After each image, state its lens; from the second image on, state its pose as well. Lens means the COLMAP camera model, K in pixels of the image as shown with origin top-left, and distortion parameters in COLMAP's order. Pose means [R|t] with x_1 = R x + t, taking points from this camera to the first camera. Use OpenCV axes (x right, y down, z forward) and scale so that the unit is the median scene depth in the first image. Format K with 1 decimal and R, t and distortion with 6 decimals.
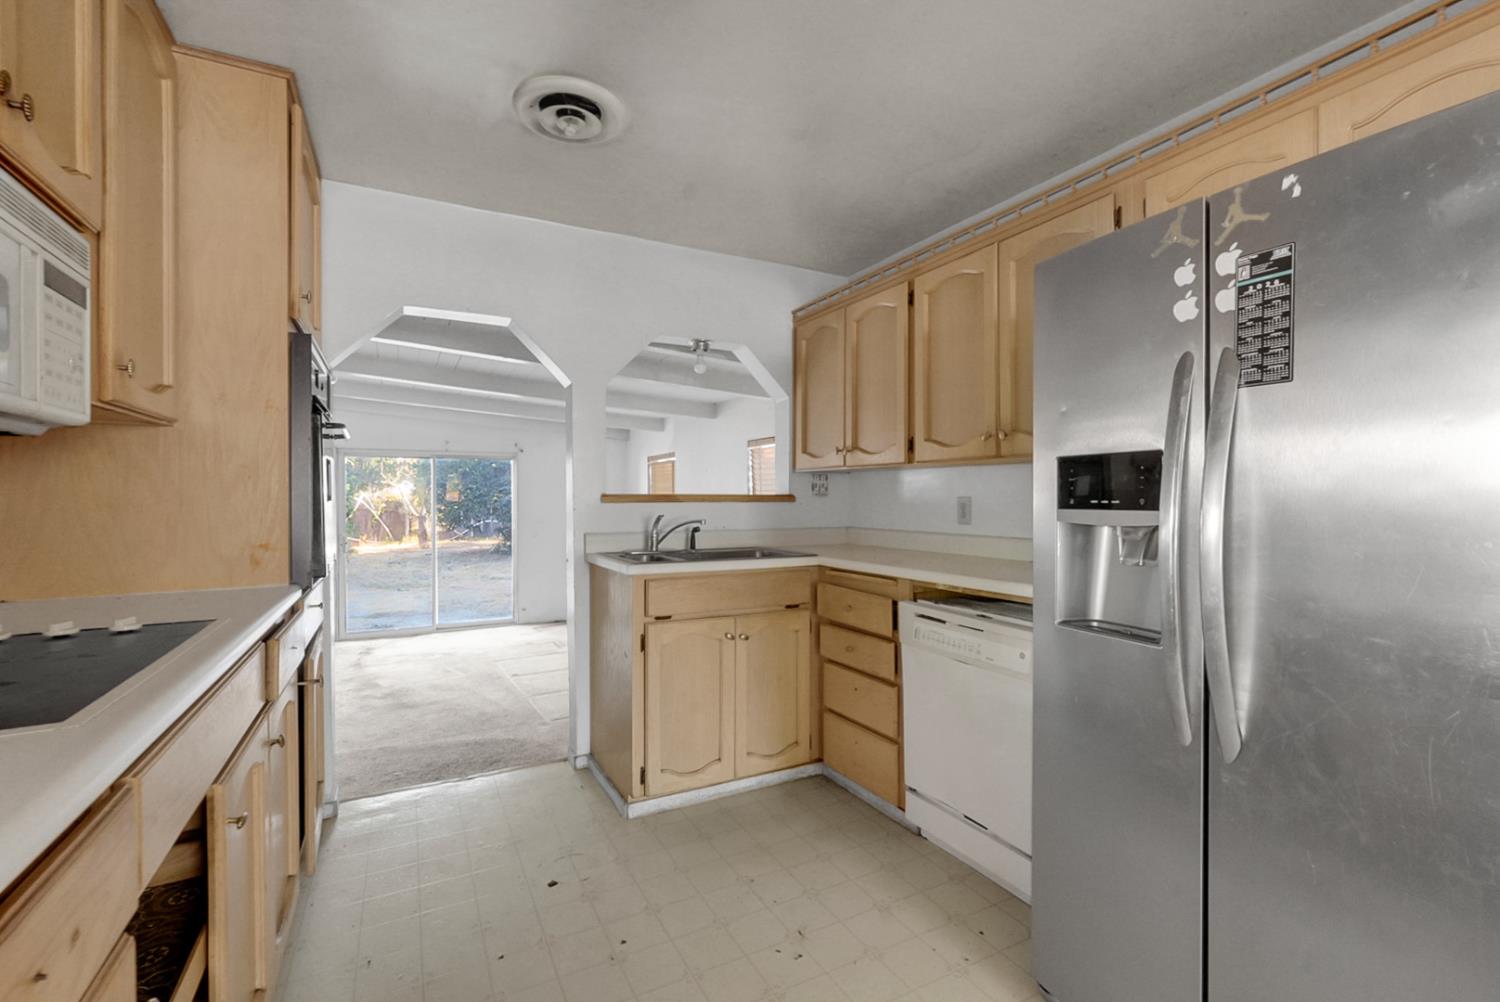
lens RADIAL K [[665.4, 0, 754.2], [0, 665.4, 500.1], [0, 0, 1]] dist [-0.009625, 0.004634]
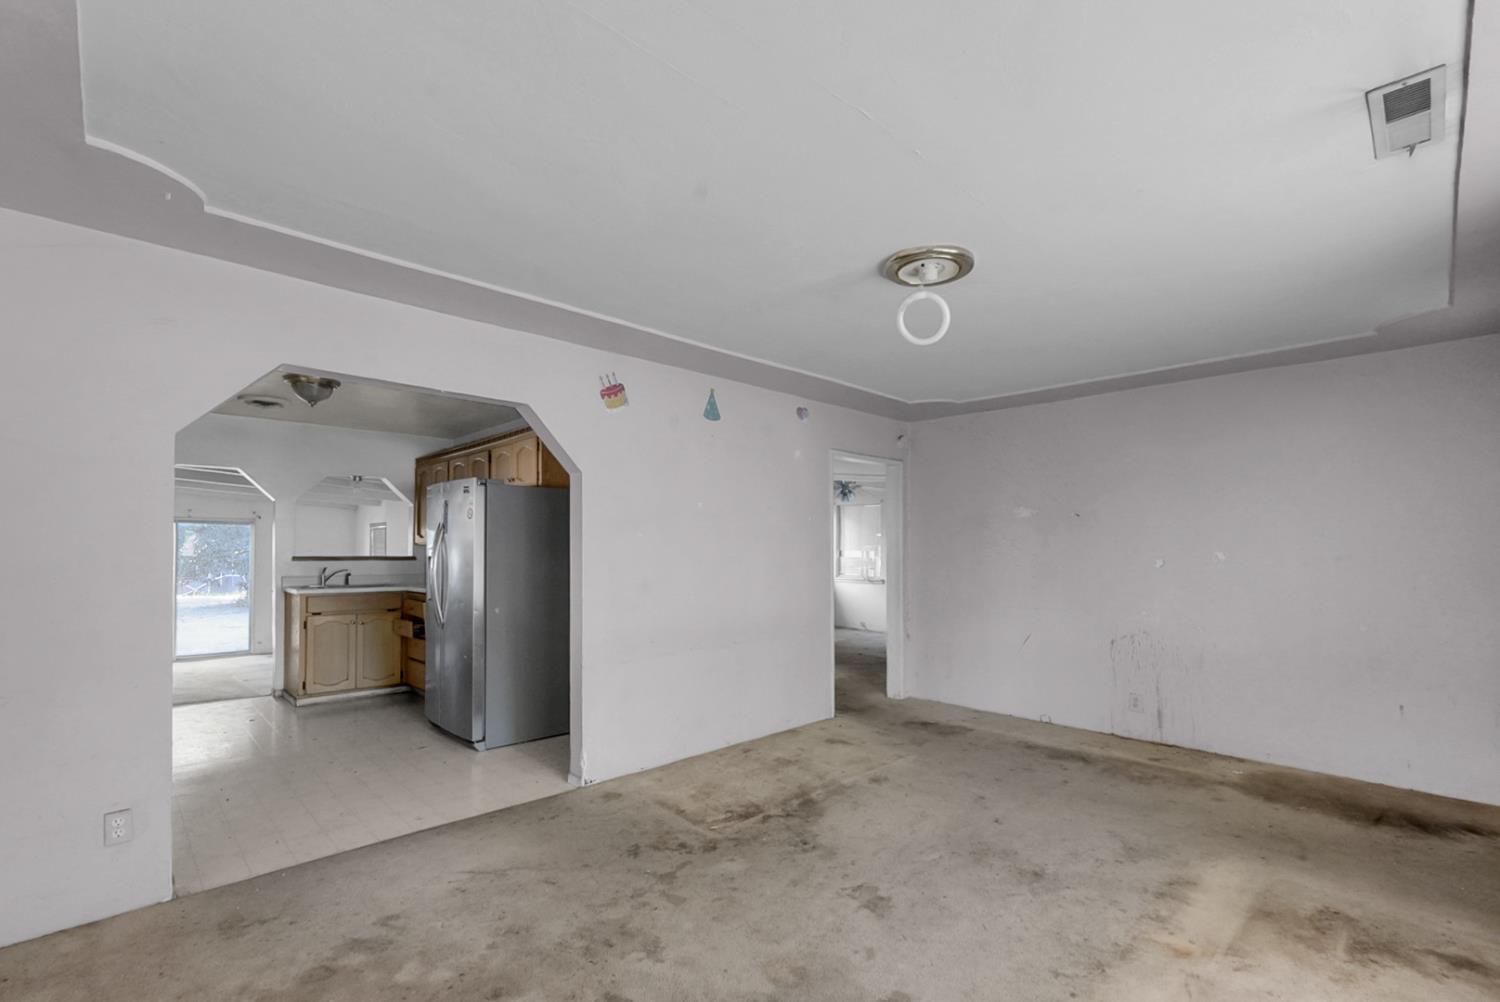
lens RADIAL K [[665.4, 0, 749.0], [0, 665.4, 539.8], [0, 0, 1]] dist [-0.009625, 0.004634]
pose [[0.960237, 0.009285, 0.279032, 0.553395], [-0.003380, 0.999760, -0.021637, -0.022330], [-0.279166, 0.019834, 0.960038, -1.343844]]
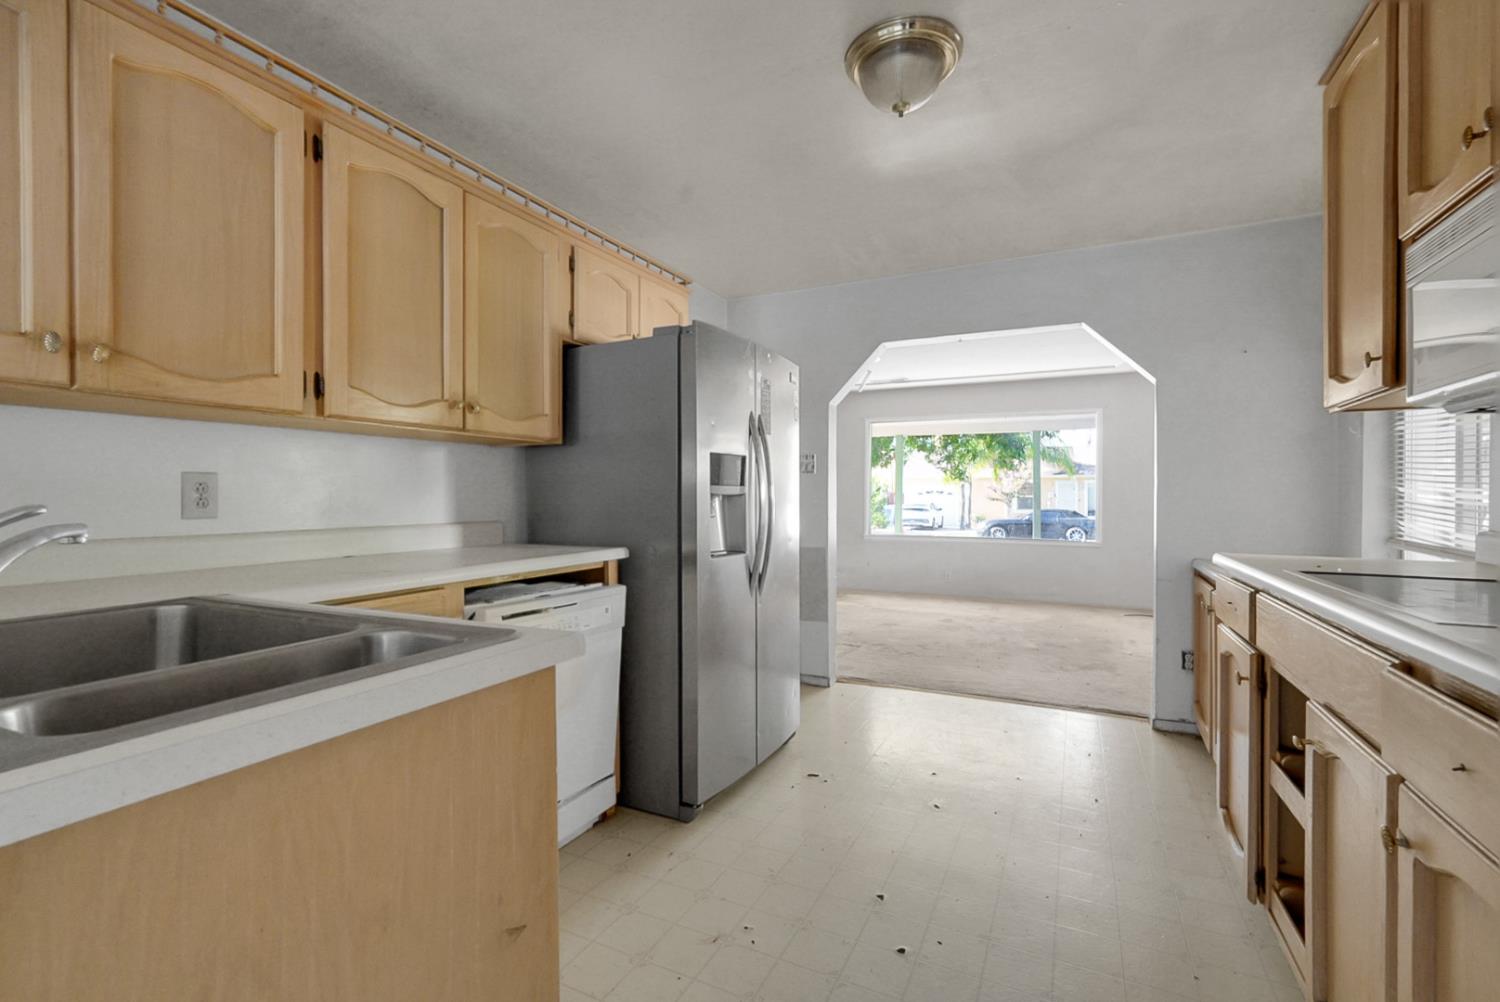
lens RADIAL K [[665.4, 0, 755.2], [0, 665.4, 500.9], [0, 0, 1]] dist [-0.009625, 0.004634]
pose [[-0.589586, -0.000622, 0.807705, -0.346304], [0.010650, 0.999907, 0.008544, 0.015426], [-0.807635, 0.013640, -0.589524, 0.720149]]
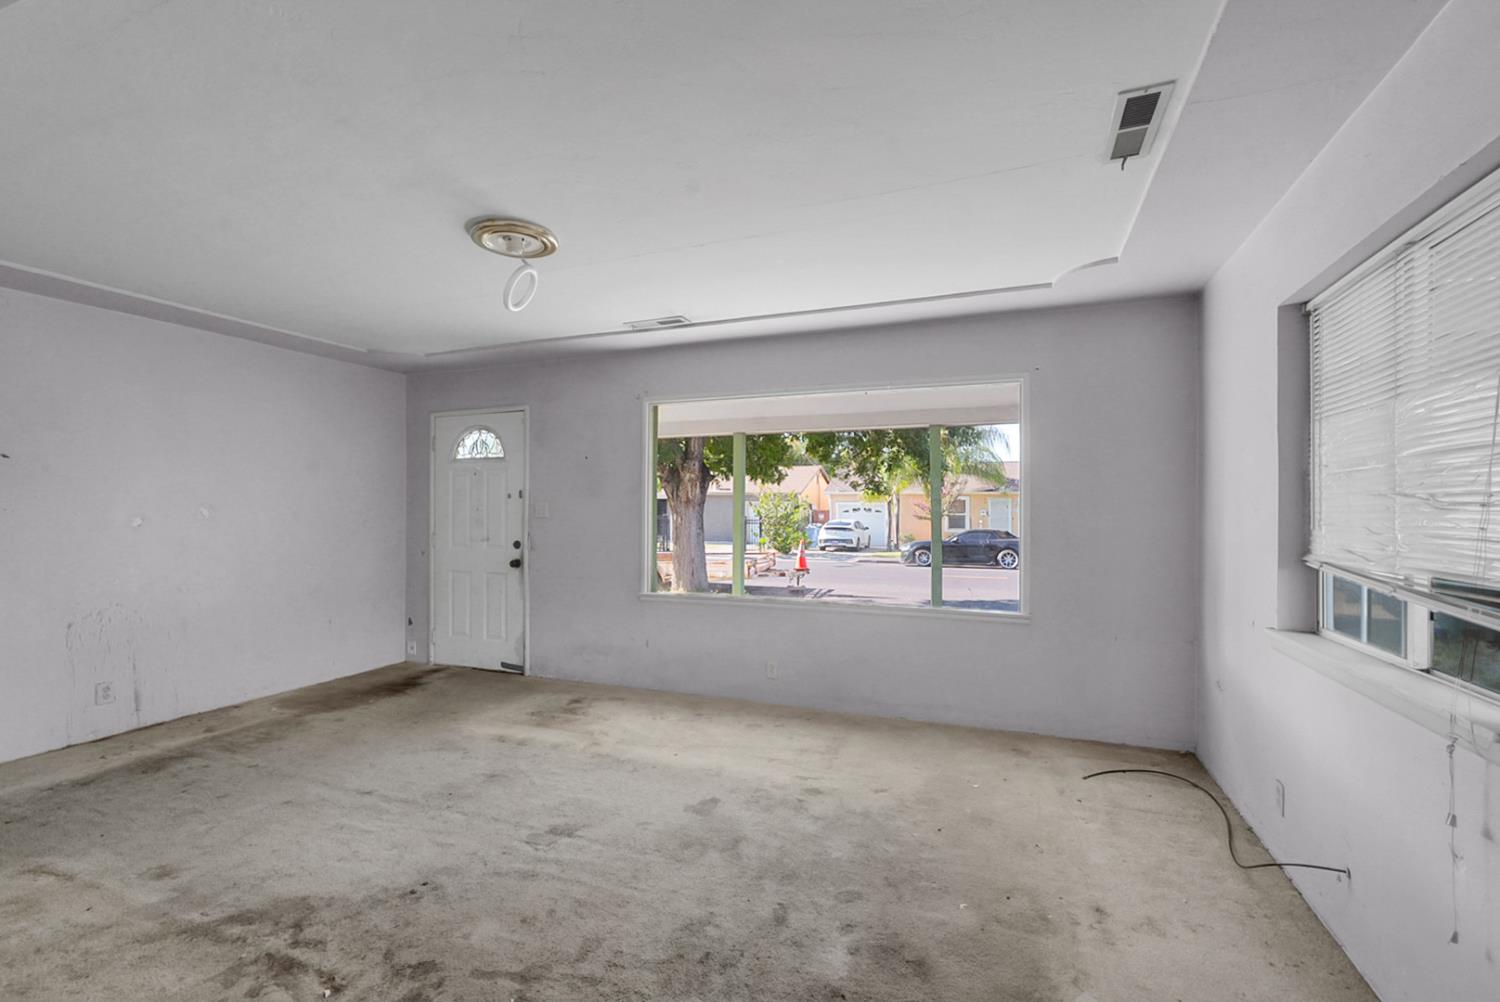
lens RADIAL K [[665.4, 0, 747.0], [0, 665.4, 505.9], [0, 0, 1]] dist [-0.009625, 0.004634]
pose [[-0.644176, 0.011149, 0.764796, 0.089444], [0.010067, 0.999931, -0.006097, -0.012659], [-0.764811, 0.003772, -0.644243, -0.179146]]
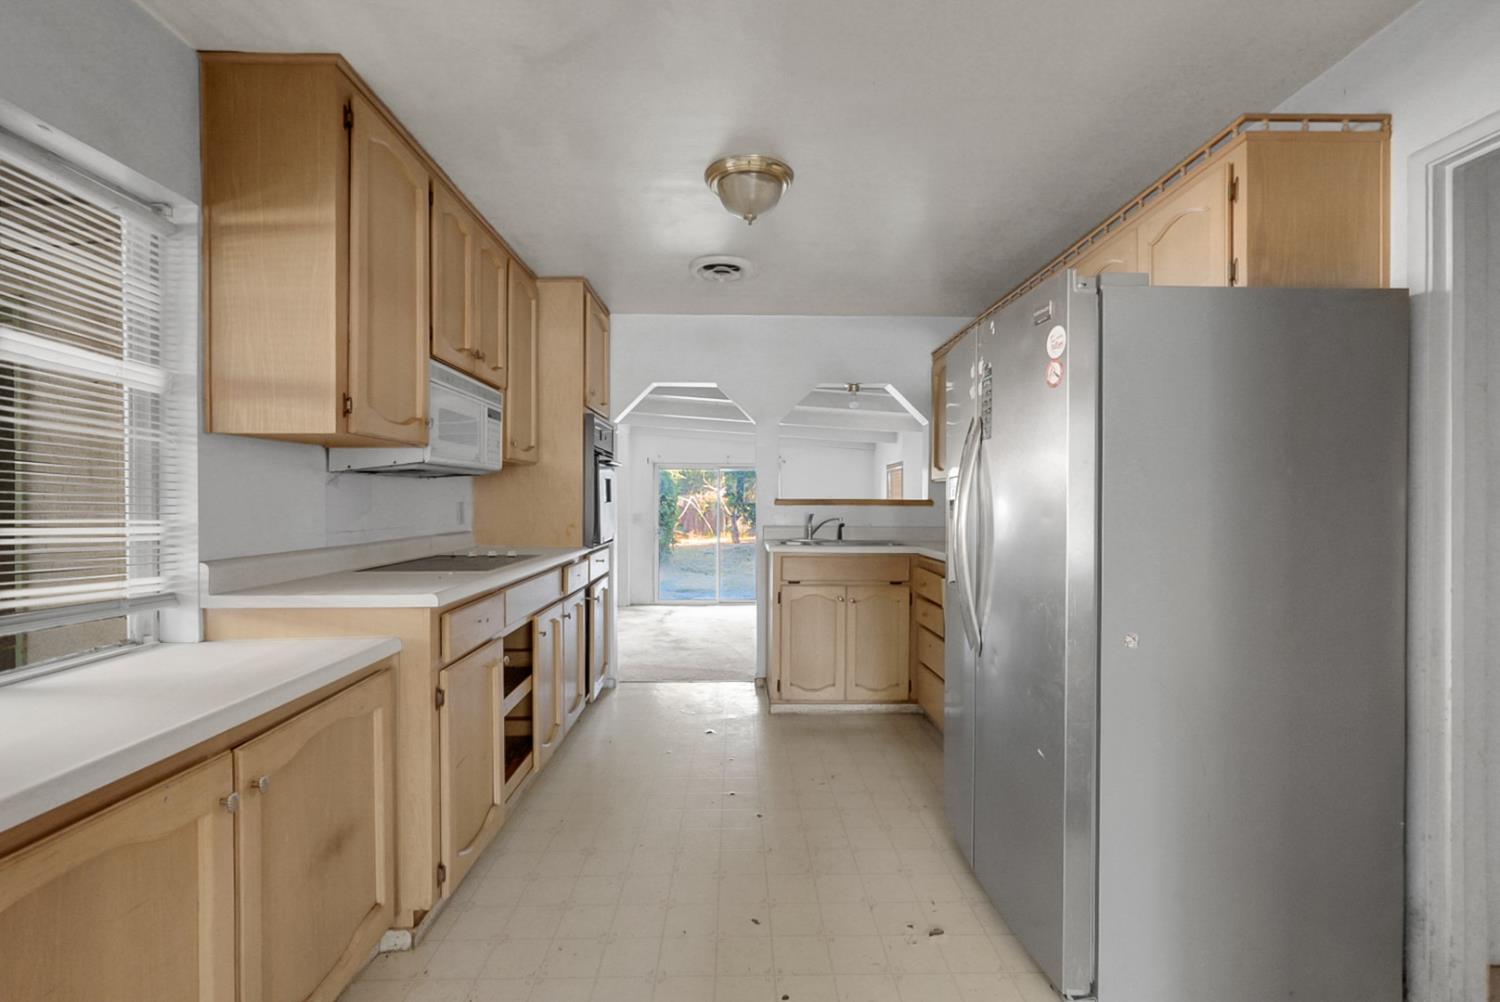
lens RADIAL K [[665.4, 0, 750.4], [0, 665.4, 504.9], [0, 0, 1]] dist [-0.009625, 0.004634]
pose [[0.895418, 0.009348, -0.445127, 0.387481], [-0.008325, 0.999956, 0.004253, -0.001676], [0.445148, -0.000103, 0.895457, -0.333827]]
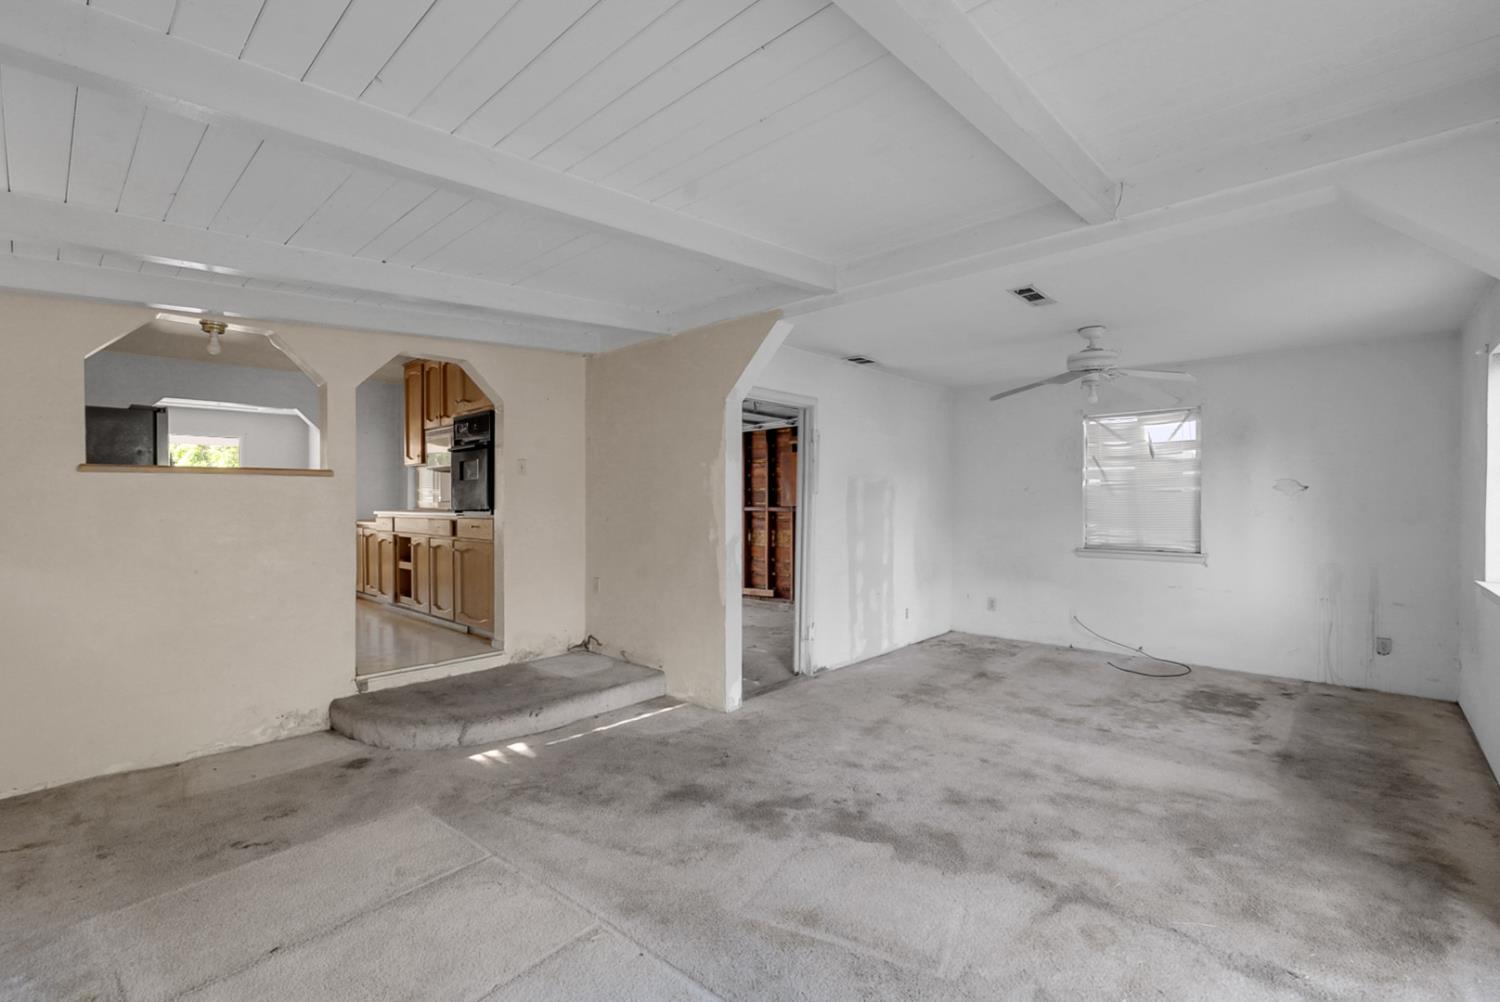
lens RADIAL K [[665.4, 0, 758.9], [0, 665.4, 501.9], [0, 0, 1]] dist [-0.009625, 0.004634]
pose [[-0.939758, 0.010454, -0.341680, -0.469100], [0.006383, 0.999895, 0.013036, 0.031153], [0.341780, 0.010070, -0.939726, 2.007323]]
